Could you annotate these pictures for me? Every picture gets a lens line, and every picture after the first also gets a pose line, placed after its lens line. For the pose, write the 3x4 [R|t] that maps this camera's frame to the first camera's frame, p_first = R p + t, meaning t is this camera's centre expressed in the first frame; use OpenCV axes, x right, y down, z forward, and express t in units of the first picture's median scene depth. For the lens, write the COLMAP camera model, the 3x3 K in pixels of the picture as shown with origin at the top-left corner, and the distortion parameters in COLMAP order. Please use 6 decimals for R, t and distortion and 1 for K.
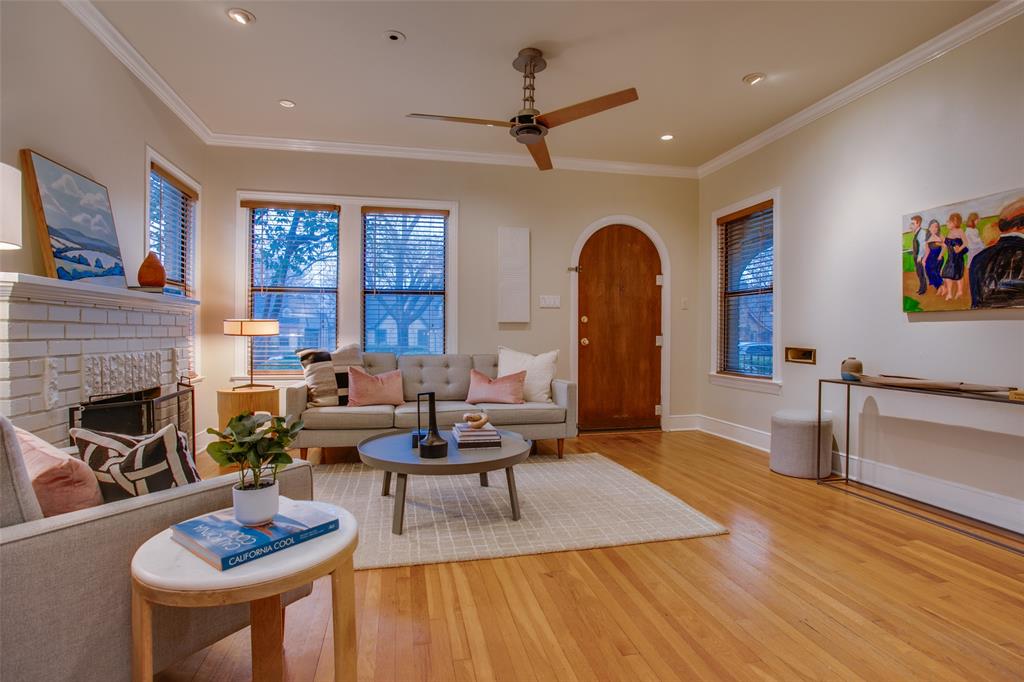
lens RADIAL K [[510.6, 0, 506.7], [0, 510.6, 344.8], [0, 0, 1]] dist [-0.052209, 0.017678]
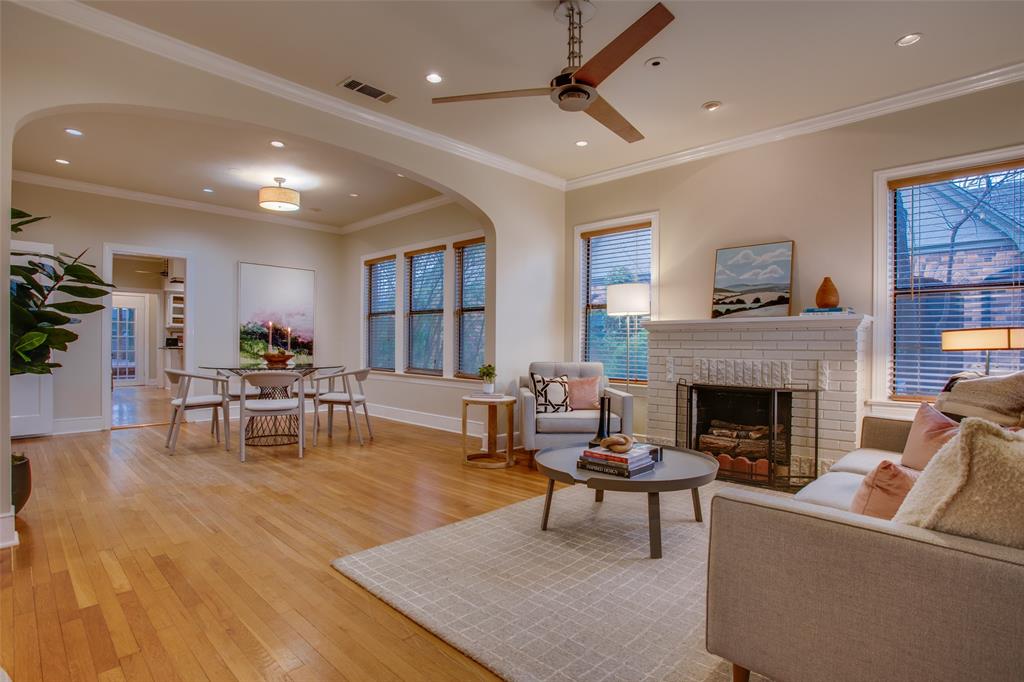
lens RADIAL K [[510.6, 0, 506.5], [0, 510.6, 346.6], [0, 0, 1]] dist [-0.052209, 0.017678]
pose [[-0.832353, -0.010914, -0.554138, 0.442254], [-0.024999, 0.999528, 0.017865, -0.020515], [0.553682, 0.028723, -0.832233, 1.231825]]
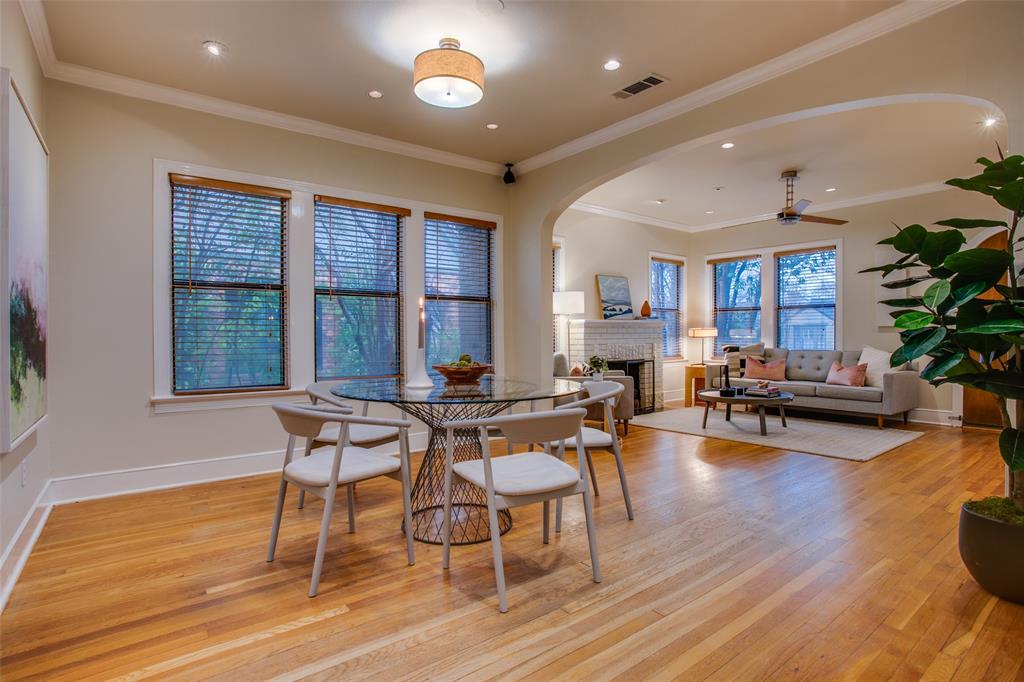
lens RADIAL K [[510.6, 0, 520.7], [0, 510.6, 342.6], [0, 0, 1]] dist [-0.052209, 0.017678]
pose [[0.441216, 0.005088, -0.897386, 0.889991], [-0.012472, 0.999922, -0.000463, 0.010457], [0.897314, 0.011397, 0.441245, -0.428586]]
